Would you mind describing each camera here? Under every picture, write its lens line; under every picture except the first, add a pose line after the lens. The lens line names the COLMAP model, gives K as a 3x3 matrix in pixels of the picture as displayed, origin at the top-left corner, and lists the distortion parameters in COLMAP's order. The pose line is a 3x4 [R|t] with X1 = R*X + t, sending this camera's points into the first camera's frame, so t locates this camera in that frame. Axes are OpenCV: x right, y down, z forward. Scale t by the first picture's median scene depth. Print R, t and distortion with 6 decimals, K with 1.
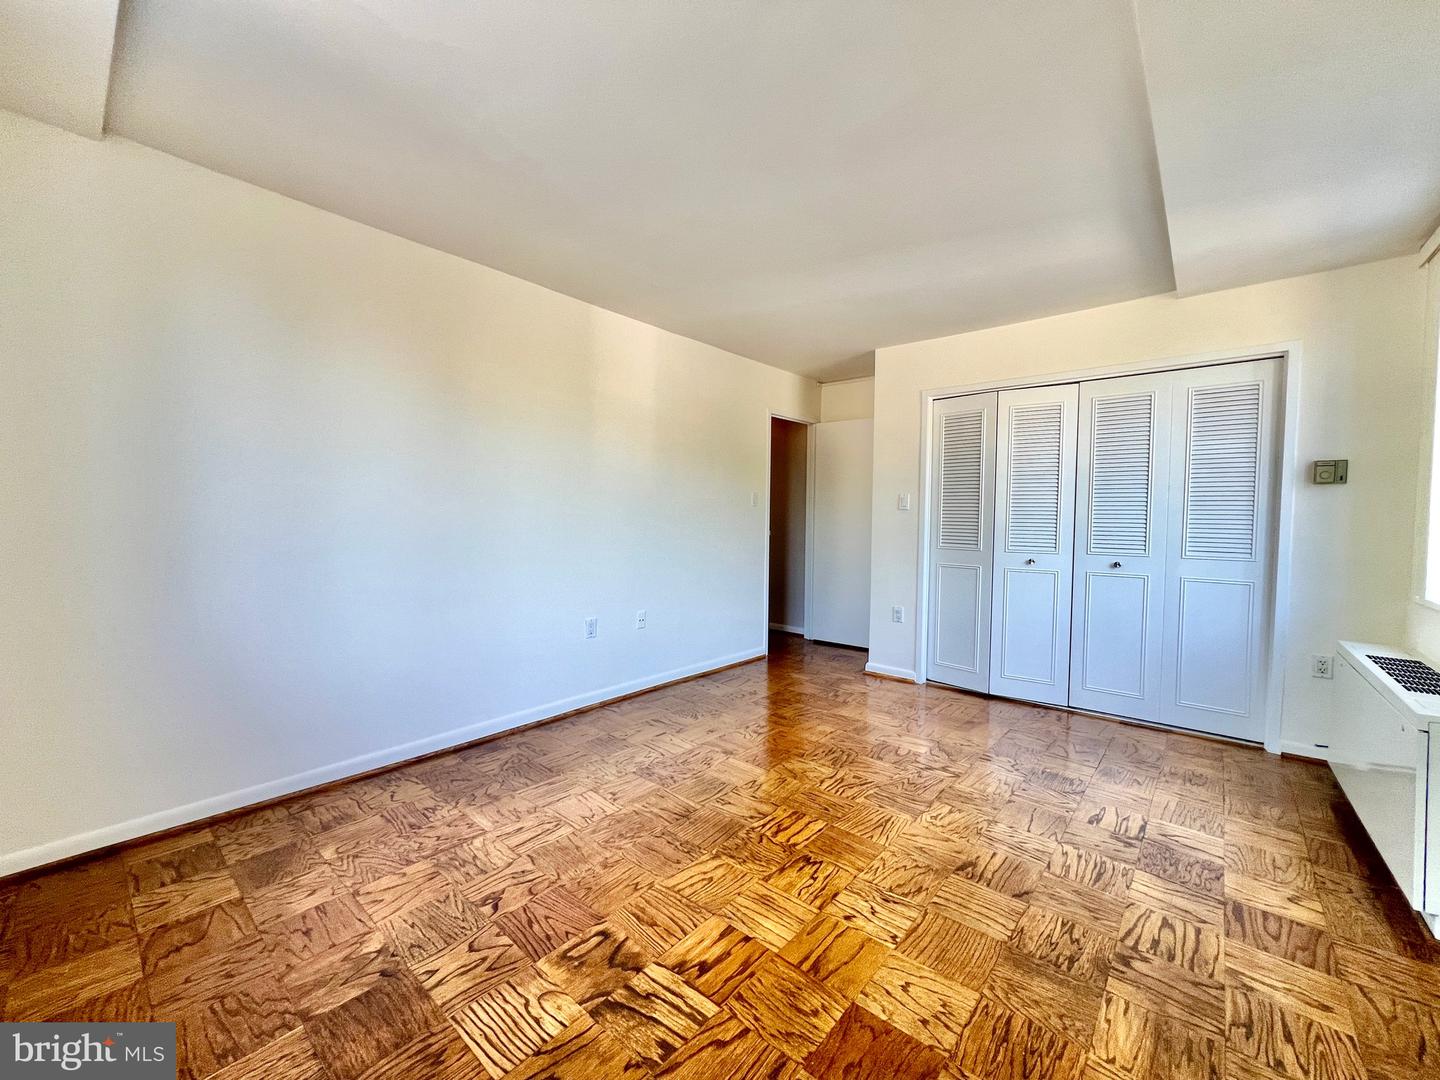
lens RADIAL K [[576.6, 0, 718.4], [0, 576.6, 541.5], [0, 0, 1]] dist [-0.006225, 0.001926]
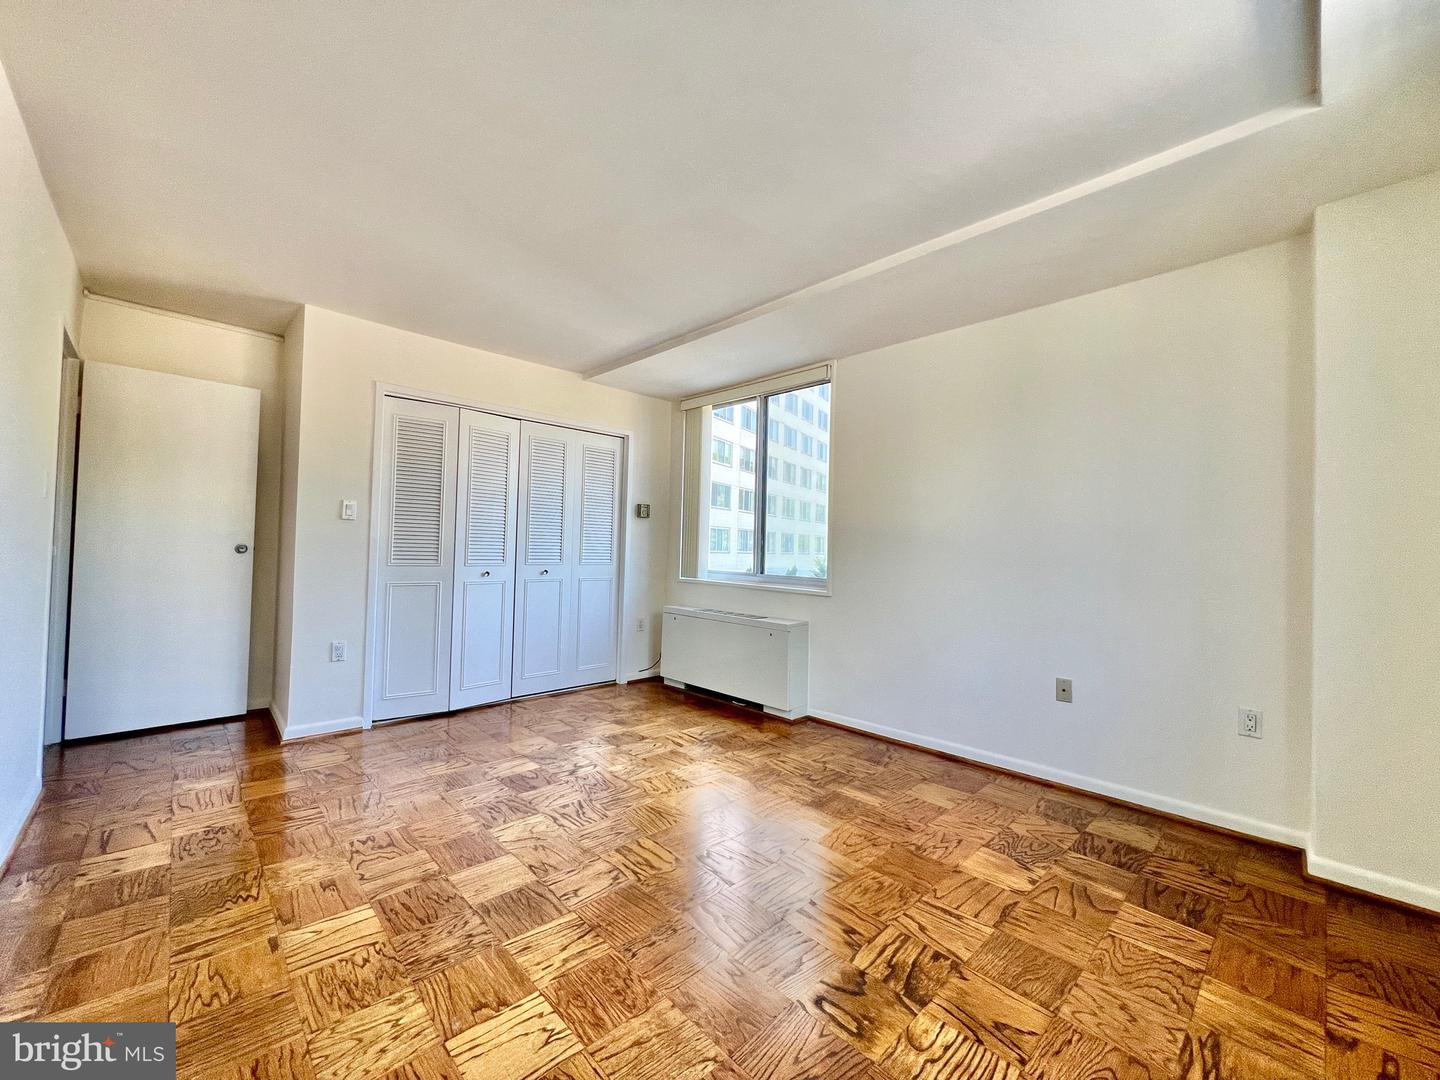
lens RADIAL K [[576.6, 0, 714.7], [0, 576.6, 535.9], [0, 0, 1]] dist [-0.006225, 0.001926]
pose [[0.097287, 0.011981, 0.995184, -0.796657], [0.019526, 0.999712, -0.013945, -0.020064], [-0.995065, 0.020789, 0.097025, 0.761685]]
